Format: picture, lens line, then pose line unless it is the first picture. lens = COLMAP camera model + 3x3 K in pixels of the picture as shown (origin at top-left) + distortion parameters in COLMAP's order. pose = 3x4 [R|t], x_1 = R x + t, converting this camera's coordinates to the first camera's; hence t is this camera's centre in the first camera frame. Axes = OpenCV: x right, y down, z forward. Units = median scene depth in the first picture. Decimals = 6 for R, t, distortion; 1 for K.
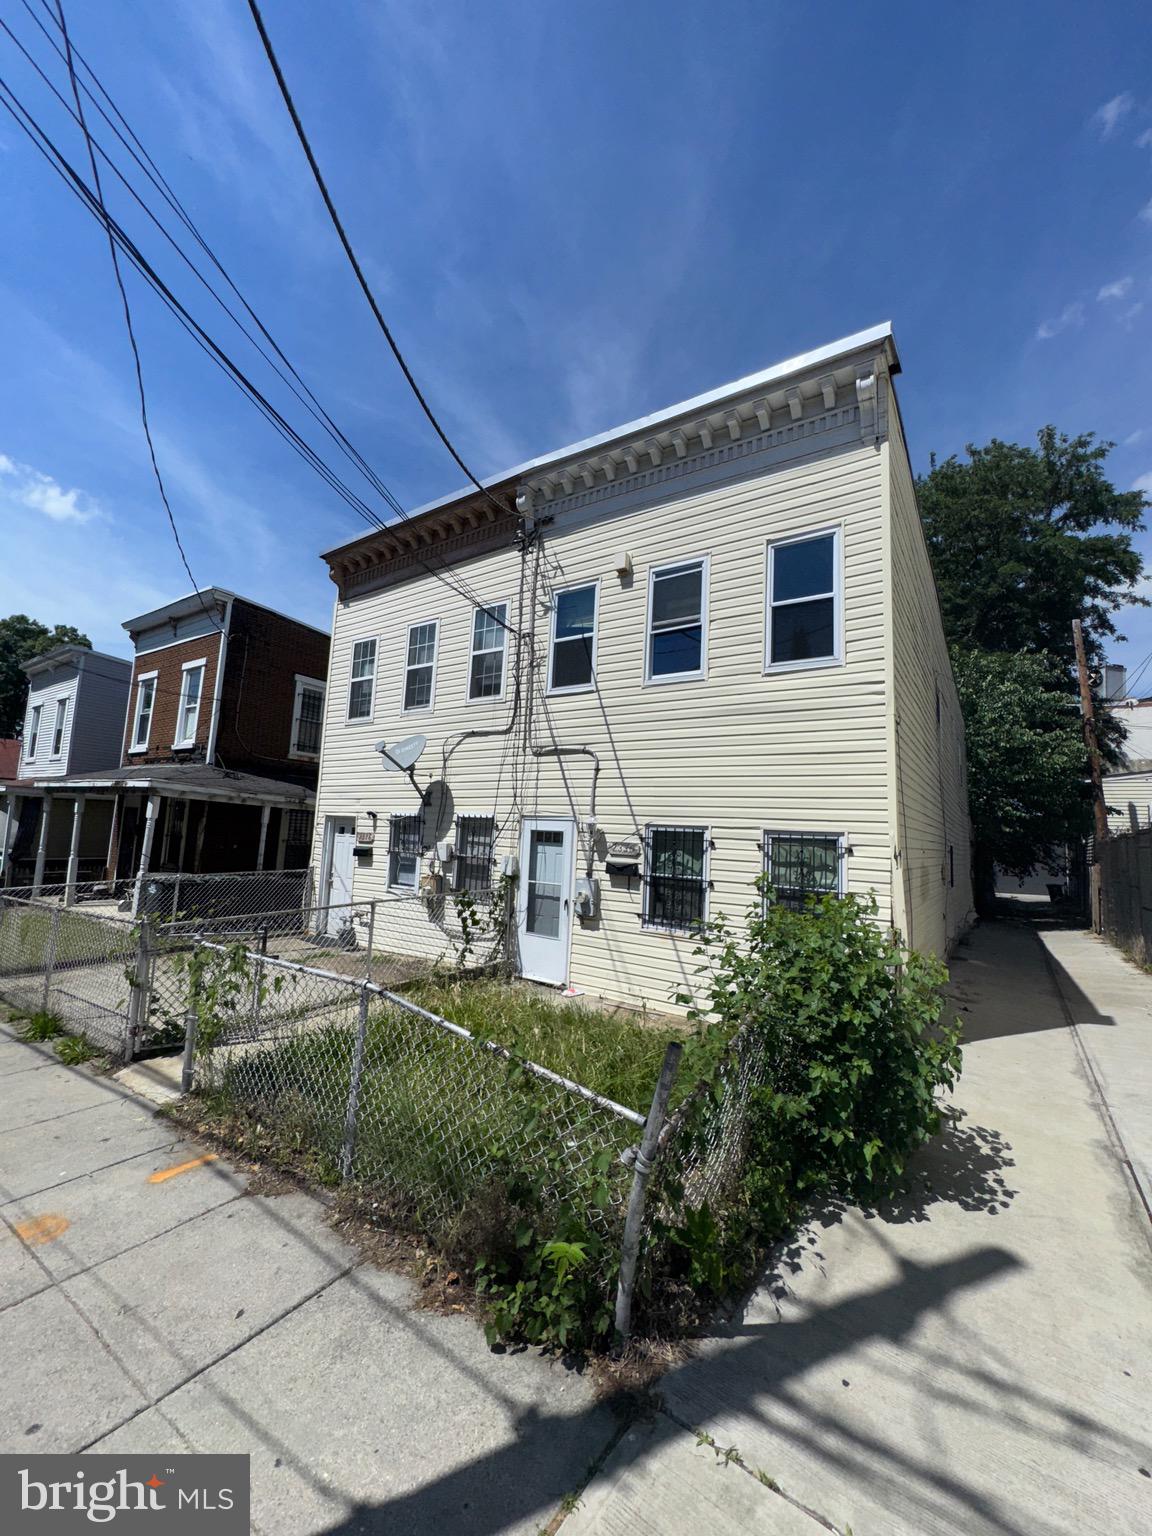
lens RADIAL K [[609.1, 0, 578.4], [0, 609.1, 765.7], [0, 0, 1]] dist [-0.004702, 0.001404]
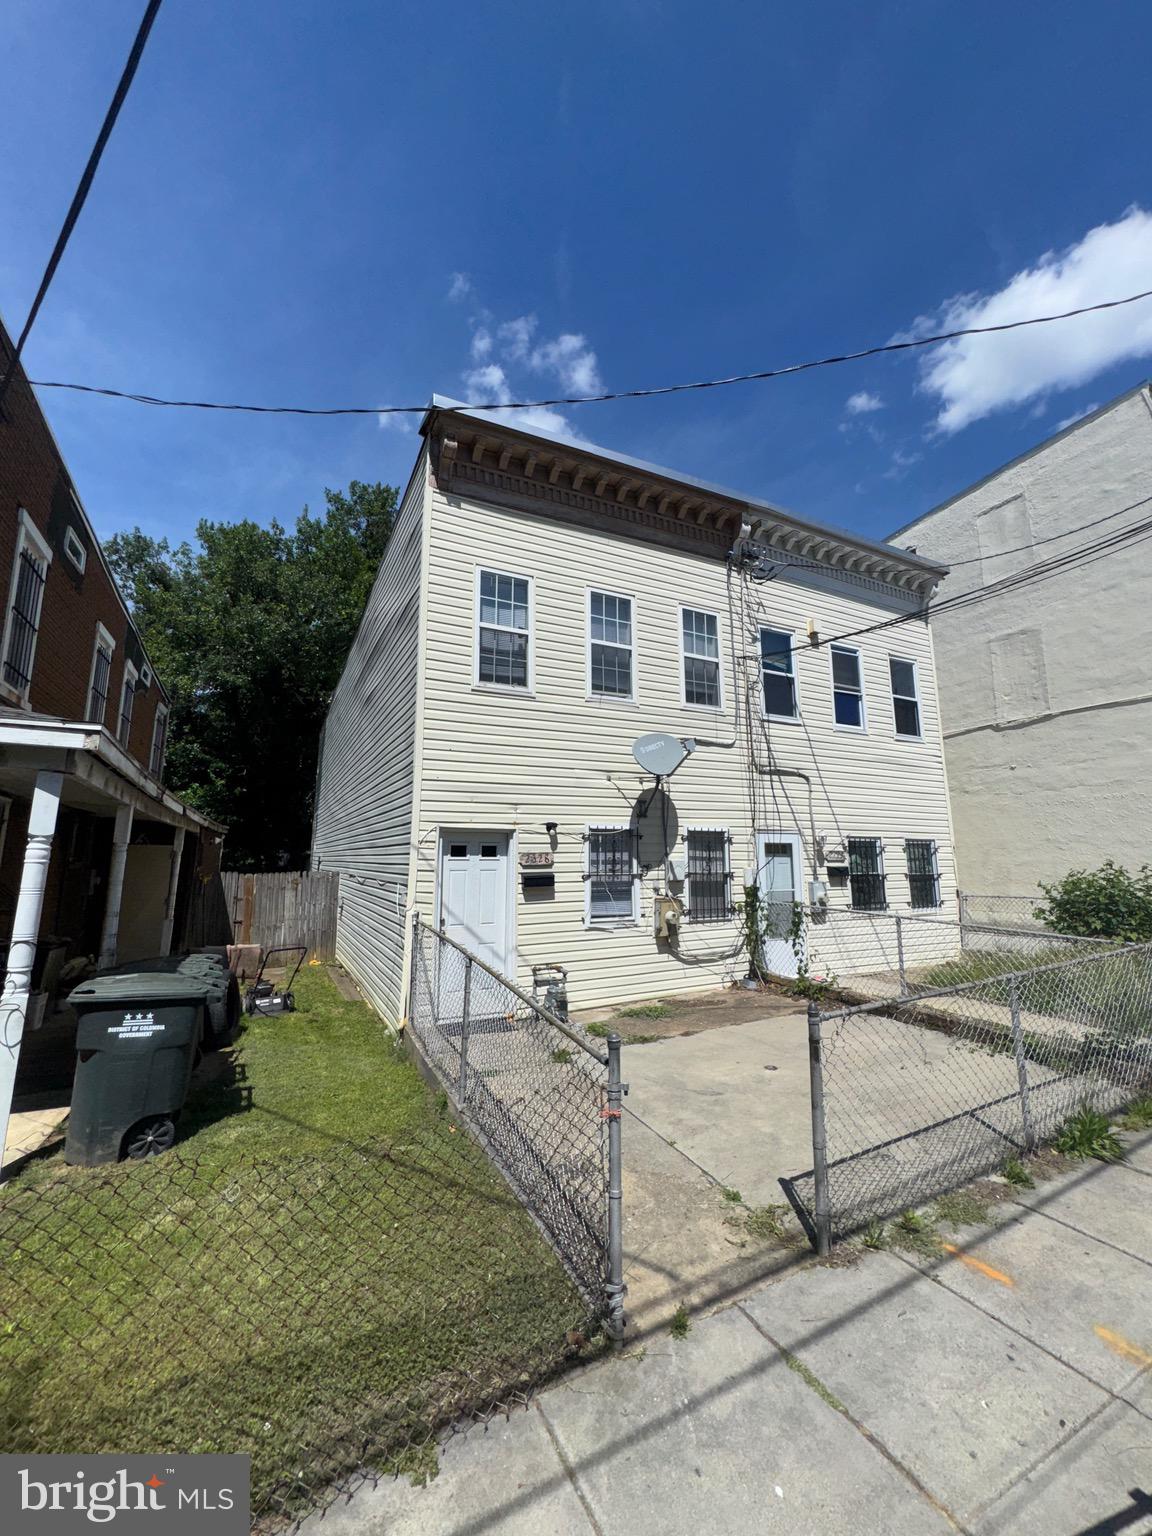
lens RADIAL K [[609.1, 0, 571.1], [0, 609.1, 767.7], [0, 0, 1]] dist [-0.004702, 0.001404]
pose [[0.486640, 0.083211, 0.869630, -1.325606], [-0.079690, 0.995531, -0.050663, 0.061876], [-0.869960, -0.044646, 0.491097, 0.867301]]
